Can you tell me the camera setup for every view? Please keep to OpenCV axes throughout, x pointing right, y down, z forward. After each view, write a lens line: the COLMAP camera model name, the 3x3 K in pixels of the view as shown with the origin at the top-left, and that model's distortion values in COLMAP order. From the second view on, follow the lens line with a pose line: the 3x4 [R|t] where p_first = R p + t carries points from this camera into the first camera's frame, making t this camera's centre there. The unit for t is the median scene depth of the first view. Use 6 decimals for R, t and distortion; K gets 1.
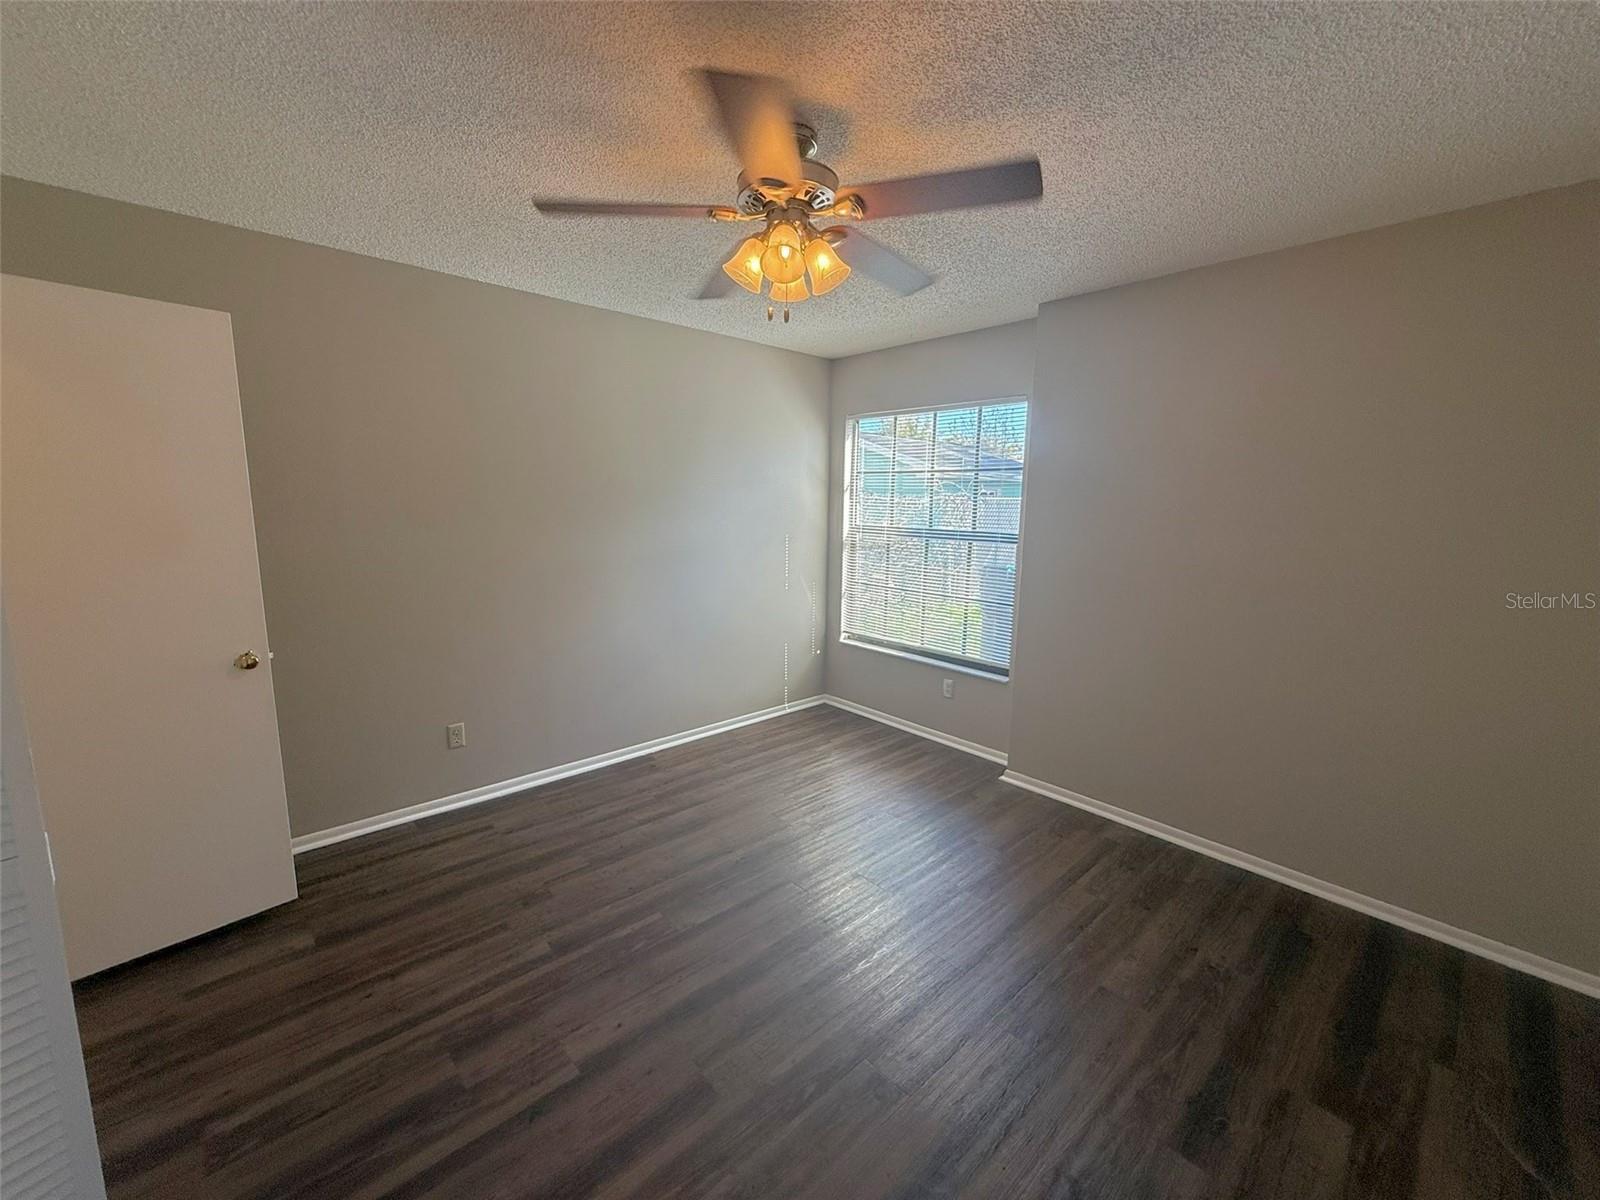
lens RADIAL K [[640.2, 0, 800.4], [0, 640.2, 599.4], [0, 0, 1]] dist [0.003939, 0.000486]
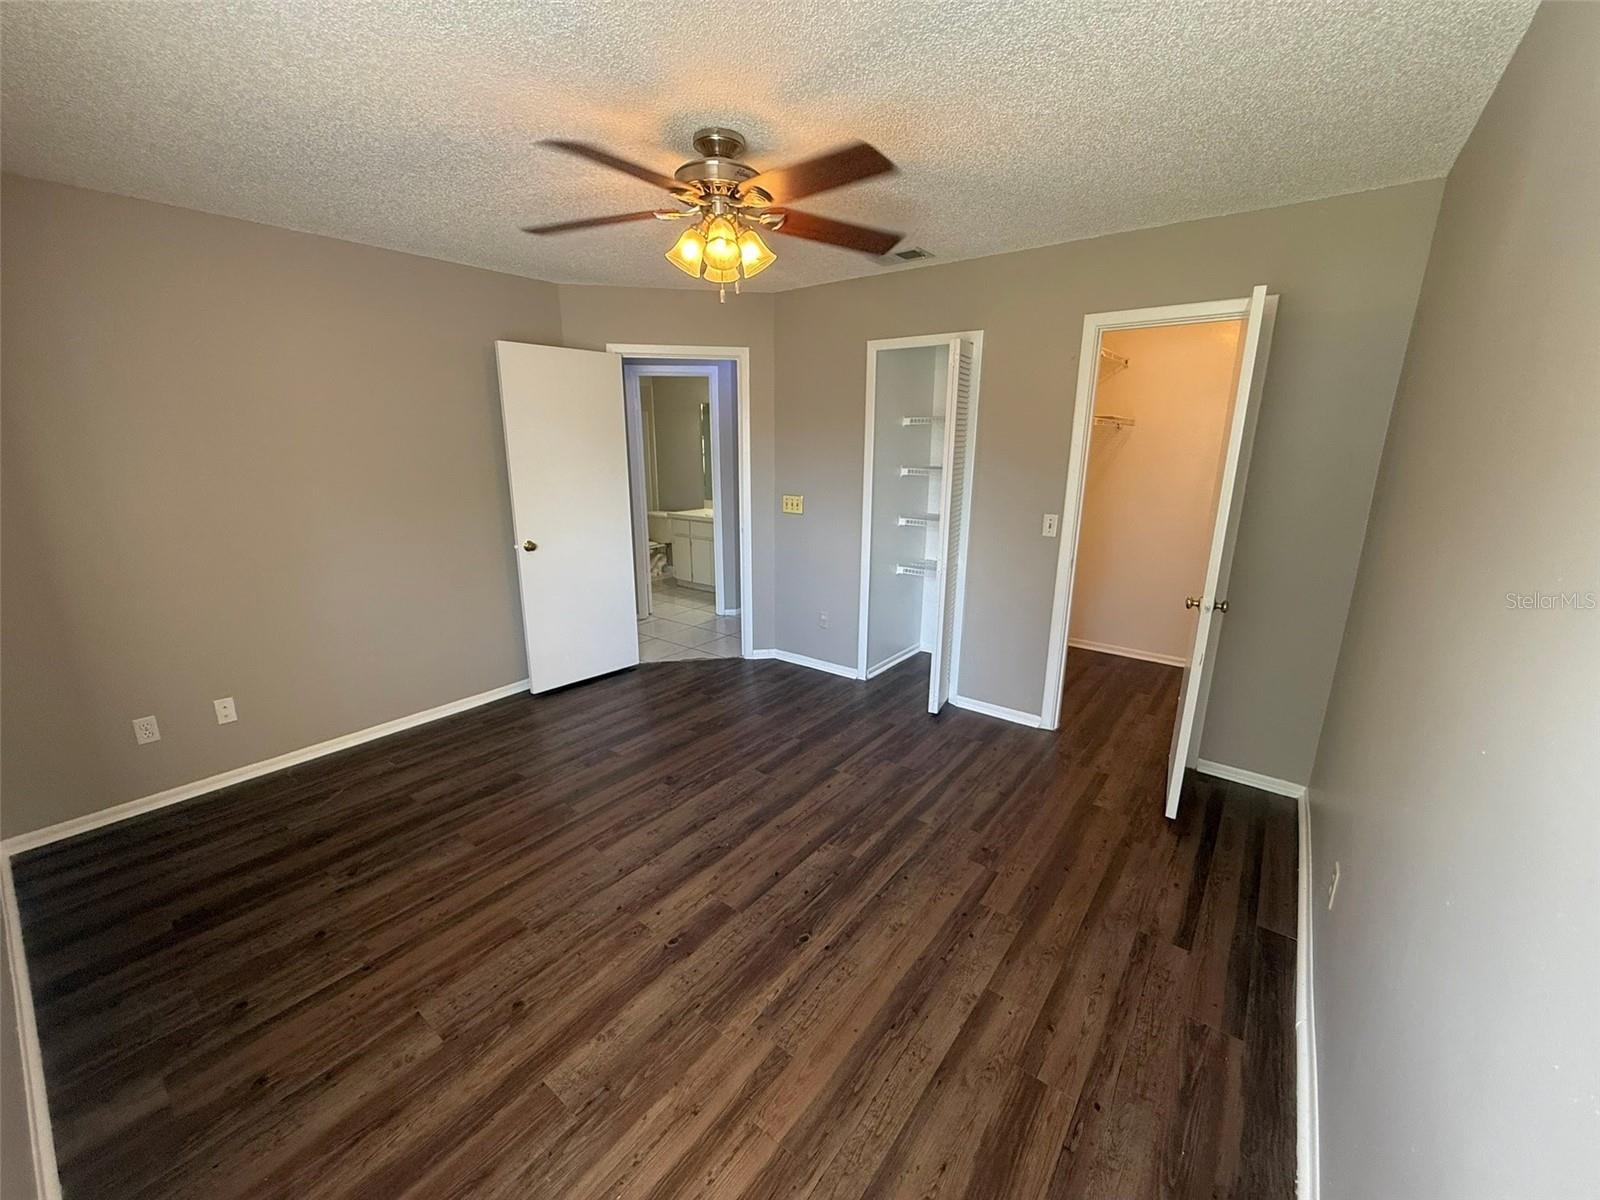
lens RADIAL K [[640.2, 0, 801.2], [0, 640.2, 600.3], [0, 0, 1]] dist [0.003939, 0.000486]
pose [[-0.984556, 0.025350, -0.173224, 0.049789], [-0.044493, 0.920740, 0.387633, -0.358449], [0.169321, 0.389353, -0.905392, 2.090461]]
